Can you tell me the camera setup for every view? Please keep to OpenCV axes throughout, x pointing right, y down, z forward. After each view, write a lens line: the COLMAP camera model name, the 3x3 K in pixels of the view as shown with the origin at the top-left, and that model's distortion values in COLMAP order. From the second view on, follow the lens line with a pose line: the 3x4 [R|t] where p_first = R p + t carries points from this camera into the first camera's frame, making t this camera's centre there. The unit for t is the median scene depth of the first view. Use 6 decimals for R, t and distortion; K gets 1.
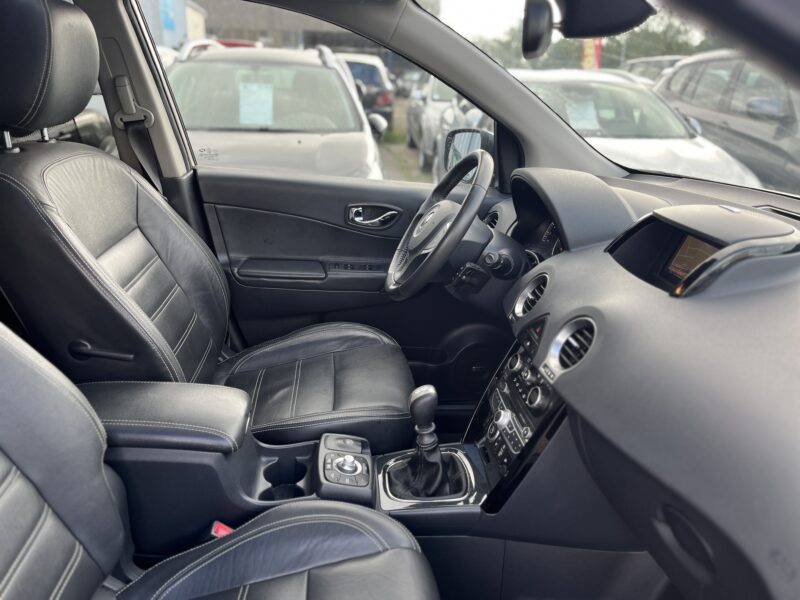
lens RADIAL K [[593.8, 0, 400.0], [0, 593.8, 300.0], [0, 0, 1]] dist [0.047009, -0.105974]
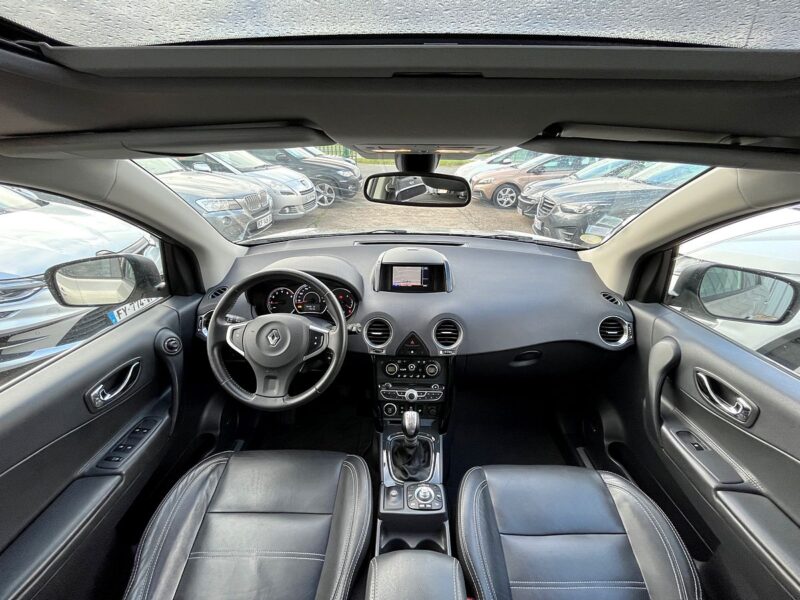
lens RADIAL K [[323.3, 0, 400.0], [0, 323.3, 300.0], [0, 0, 1]] dist [0.000175, 0.000008]
pose [[0.099613, -0.448266, 0.888333, -0.485833], [0.344119, 0.853203, 0.391951, -0.379990], [-0.933627, 0.266649, 0.239247, 0.635551]]
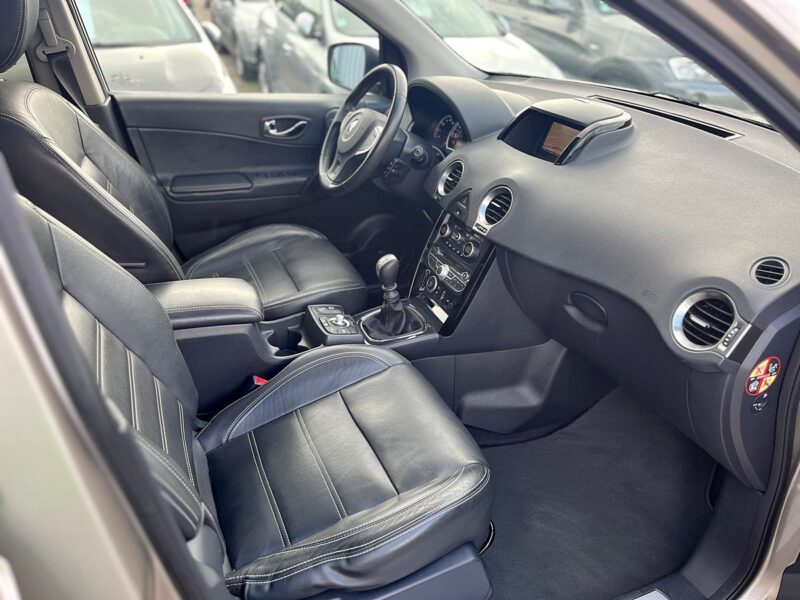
lens RADIAL K [[593.8, 0, 400.0], [0, 593.8, 300.0], [0, 0, 1]] dist [0.047009, -0.105974]
pose [[0.951180, -0.155722, 0.266471, -0.254685], [0.114596, 0.979855, 0.163558, 0.025730], [-0.286573, -0.125037, 0.949864, -0.235751]]
